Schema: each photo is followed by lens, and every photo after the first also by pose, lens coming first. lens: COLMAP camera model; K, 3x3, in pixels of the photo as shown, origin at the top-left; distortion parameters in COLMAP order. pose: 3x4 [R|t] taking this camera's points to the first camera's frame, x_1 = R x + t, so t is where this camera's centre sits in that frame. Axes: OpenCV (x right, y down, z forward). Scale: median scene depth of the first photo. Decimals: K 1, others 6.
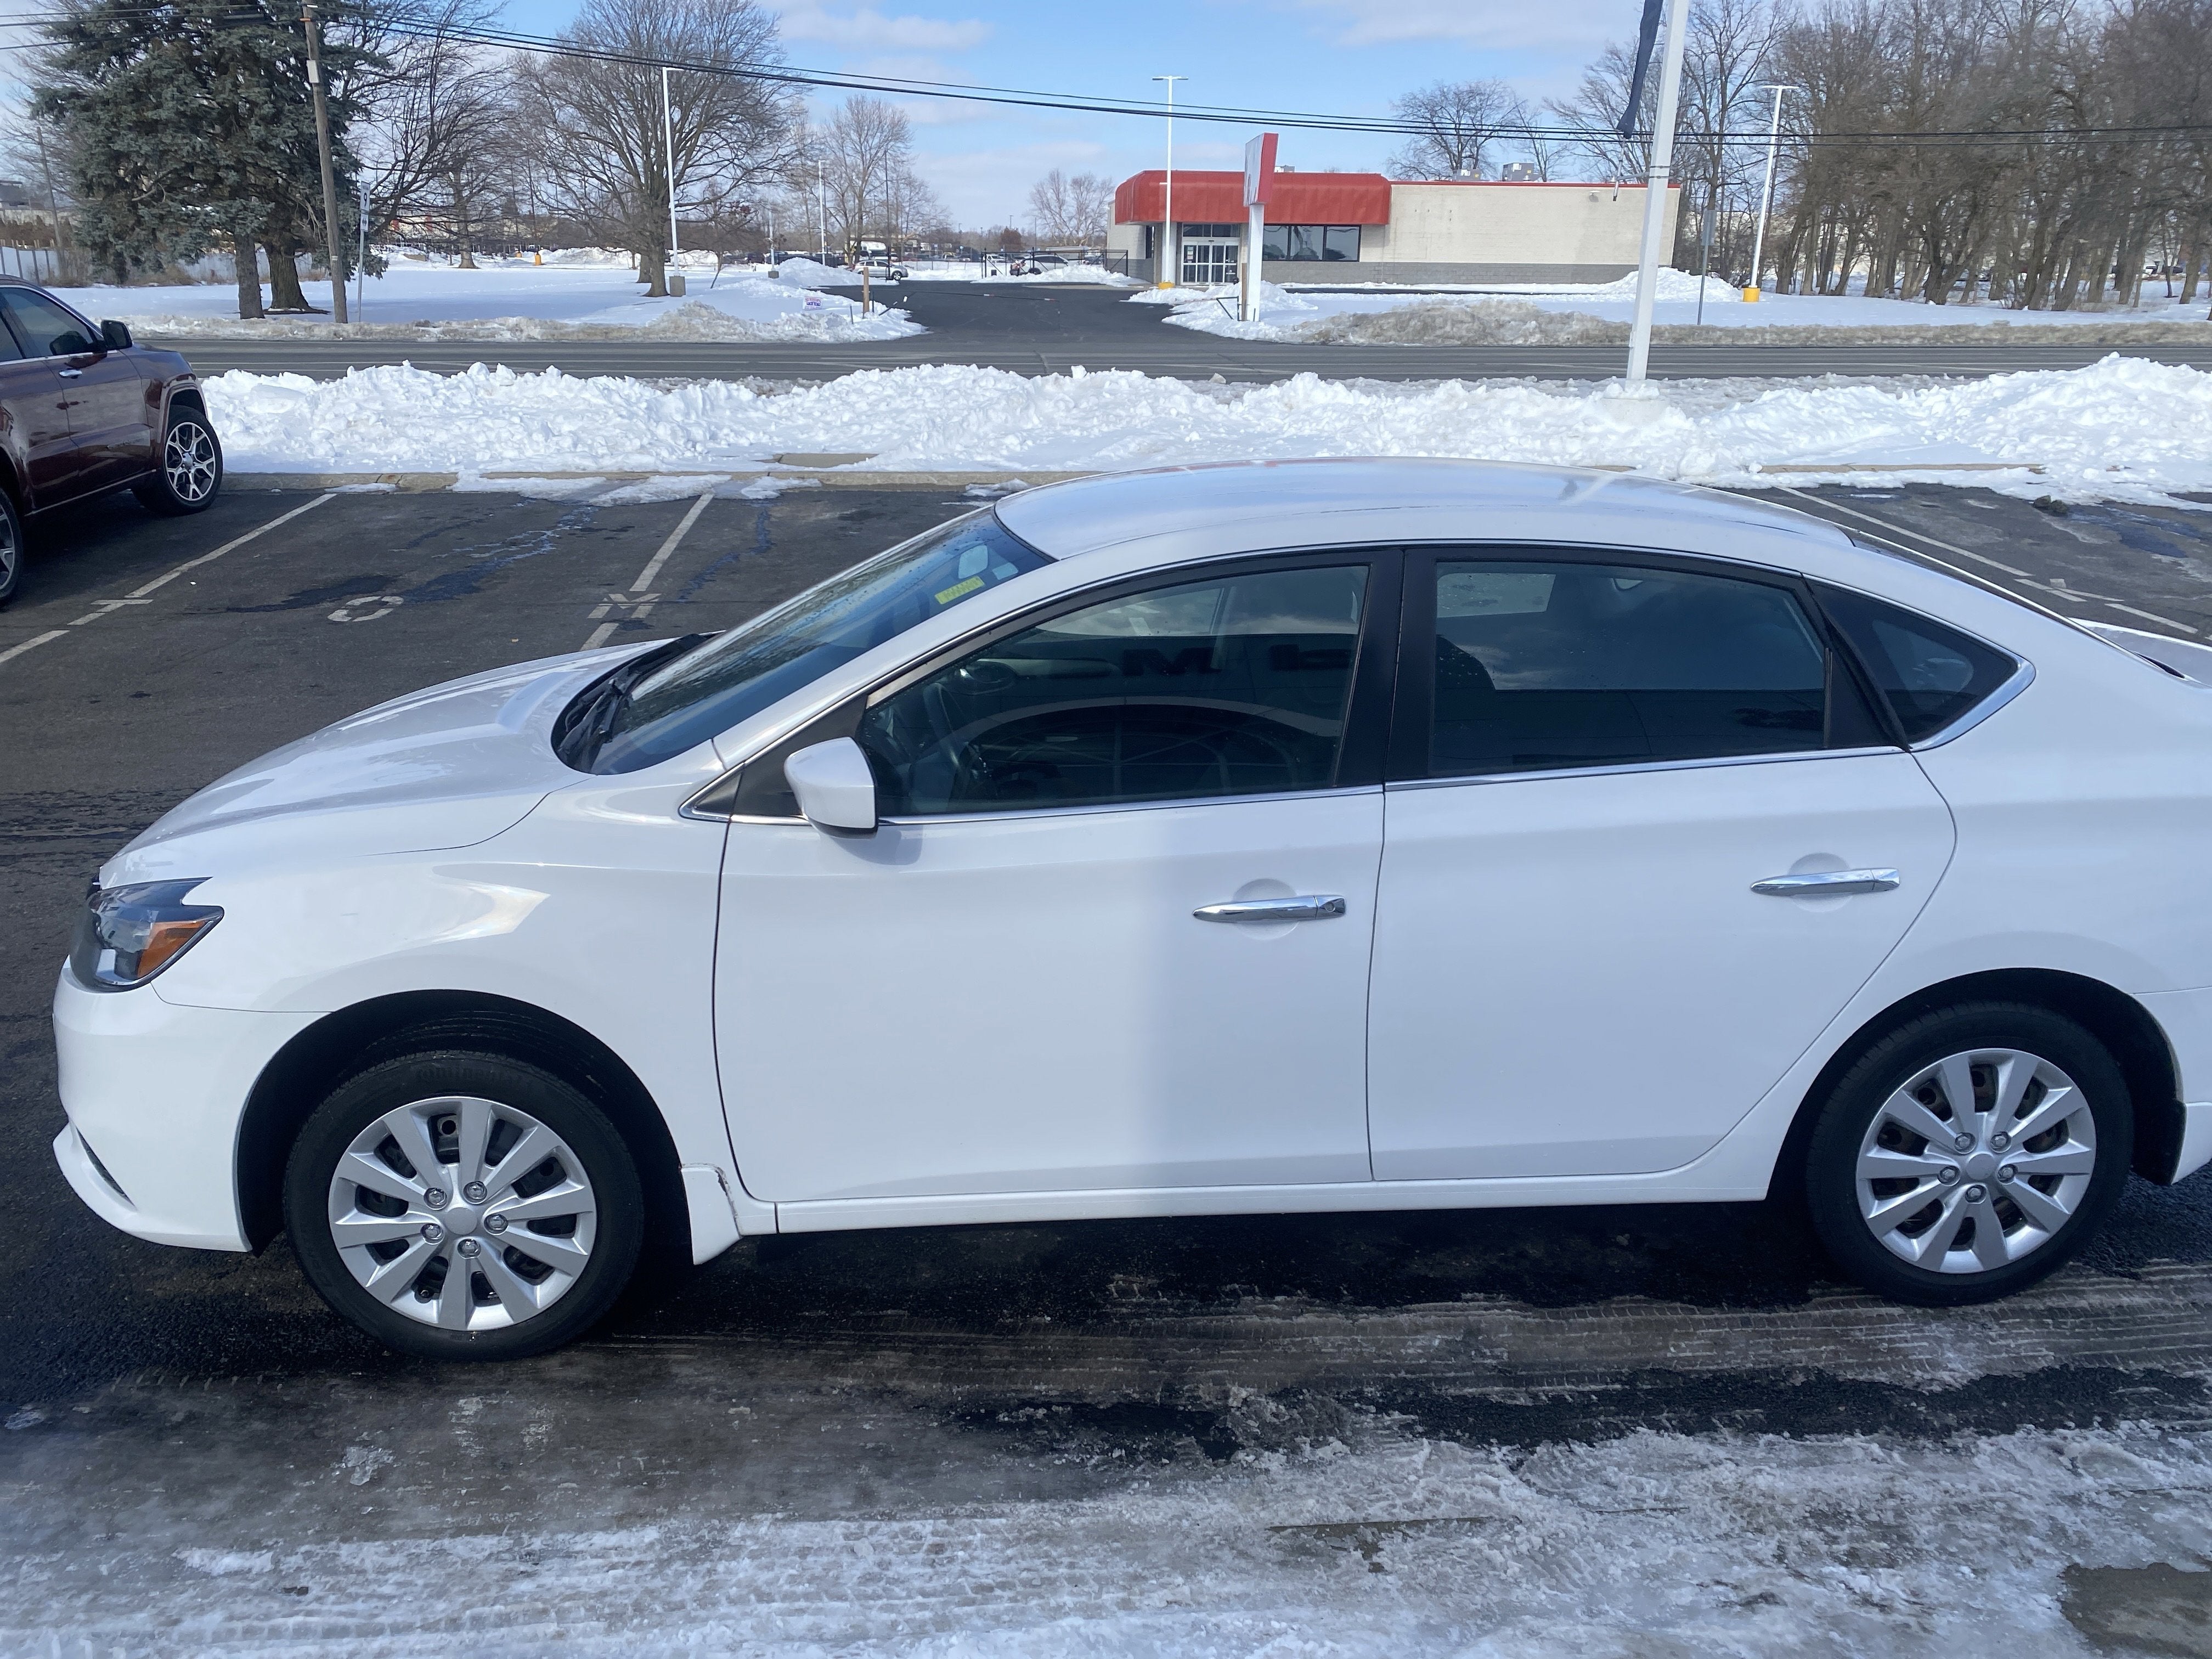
lens RADIAL K [[1702.0, 0, 1081.2], [0, 1702.0, 812.4], [0, 0, 1]] dist [0.025596, -0.019706]
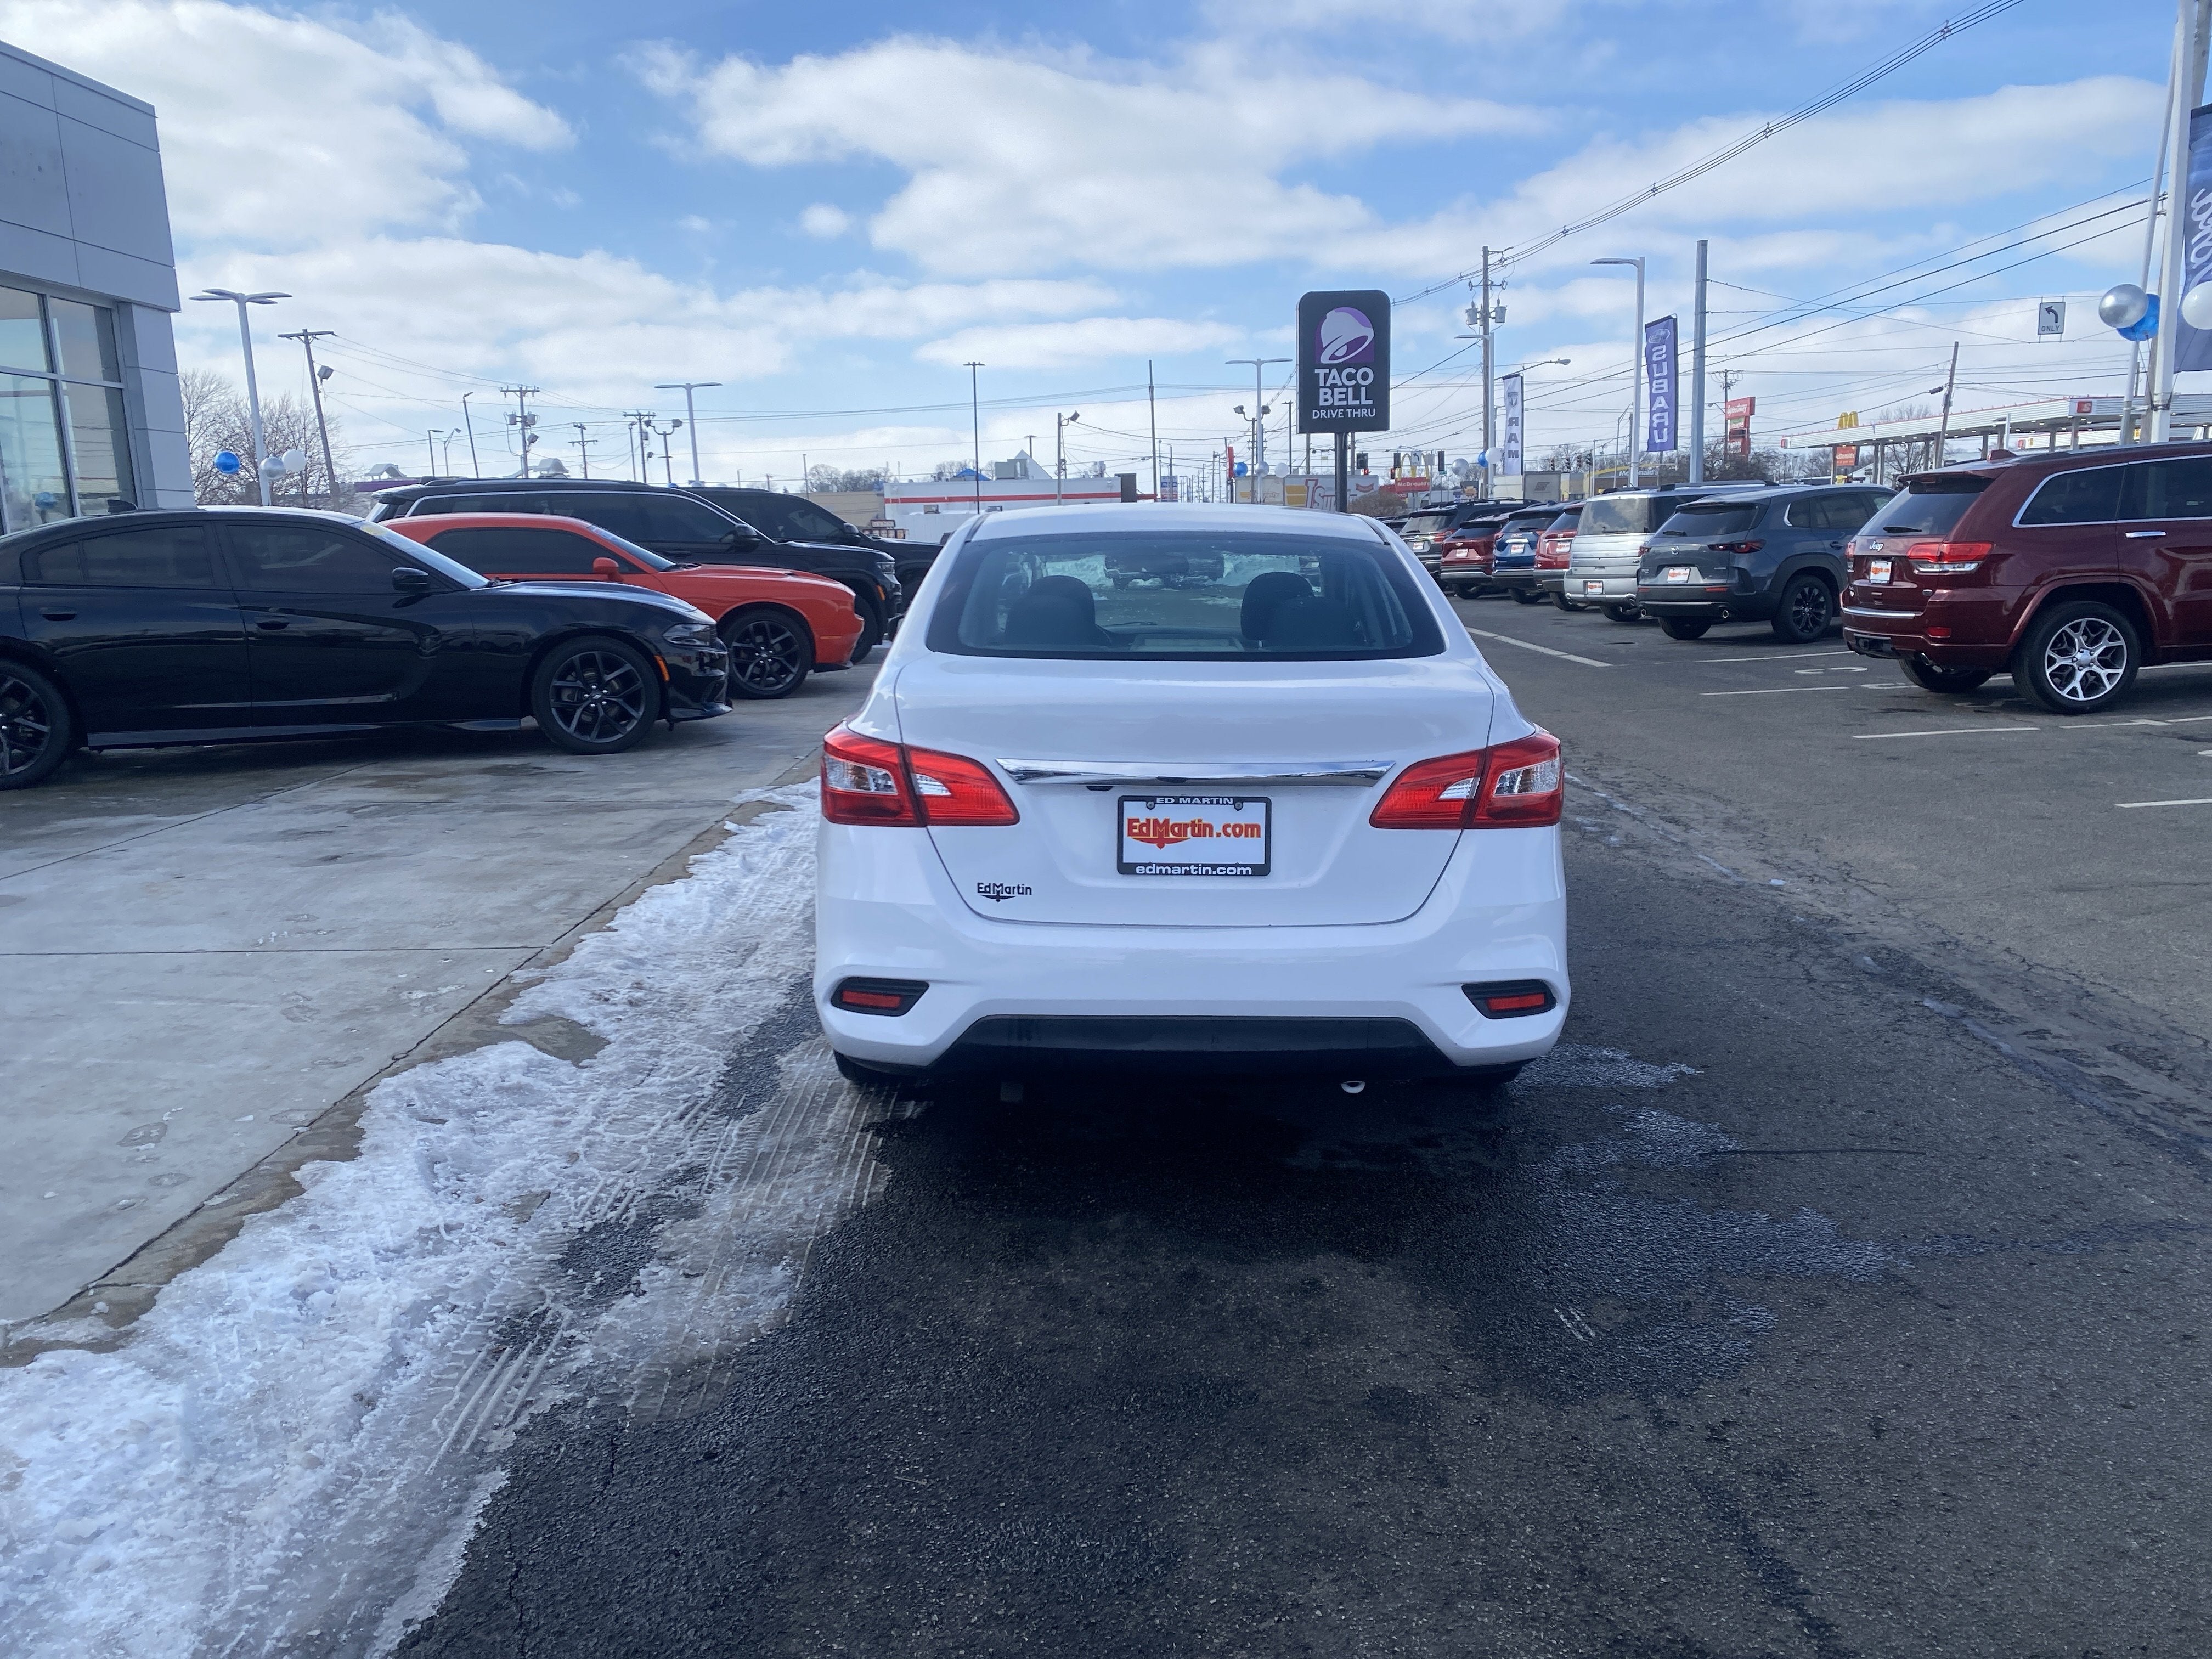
lens RADIAL K [[1702.0, 0, 1113.7], [0, 1702.0, 816.8], [0, 0, 1]] dist [0.025596, -0.019706]
pose [[-0.072754, 0.160180, -0.984403, 0.622173], [-0.279323, 0.944247, 0.174289, -0.072096], [0.957437, 0.287646, -0.023956, 0.400801]]
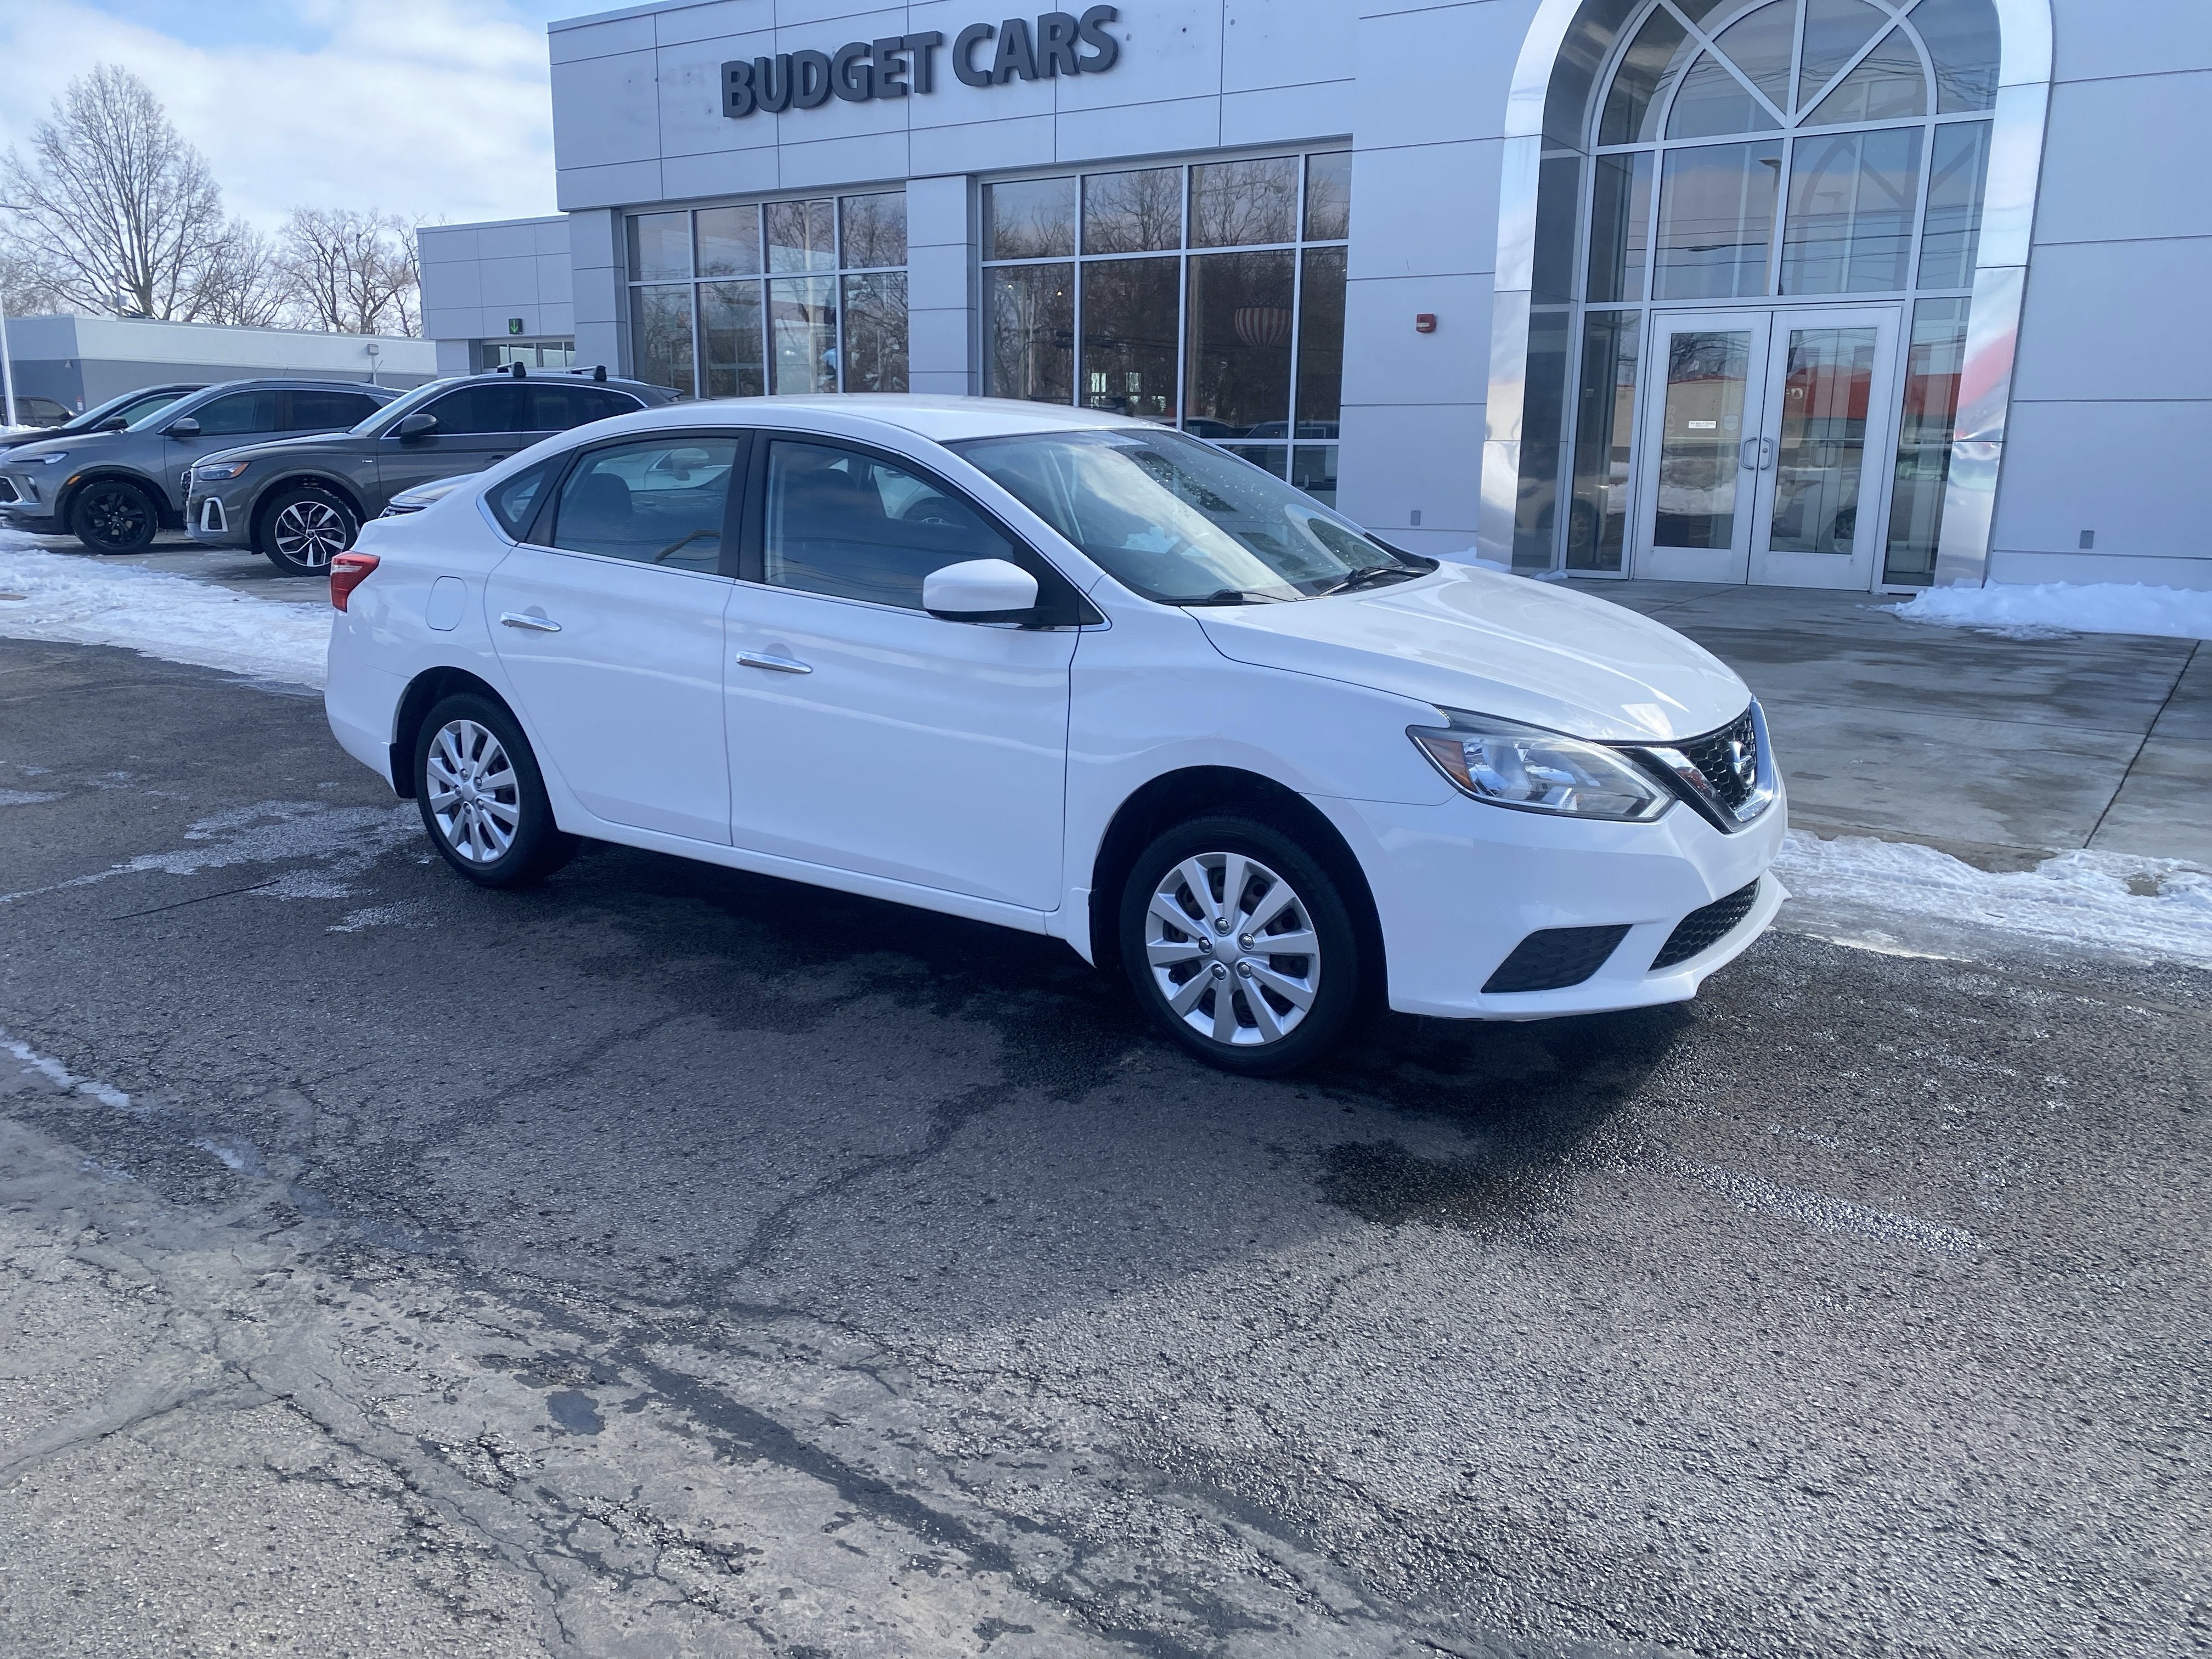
lens RADIAL K [[1675.0, 0, 1092.8], [0, 1675.0, 809.4], [0, 0, 1]] dist [0.040797, -0.039995]
pose [[-0.783168, -0.153617, 0.602536, -0.332776], [0.170314, 0.878952, 0.445462, -0.188463], [-0.598031, 0.451492, -0.662204, 0.750761]]
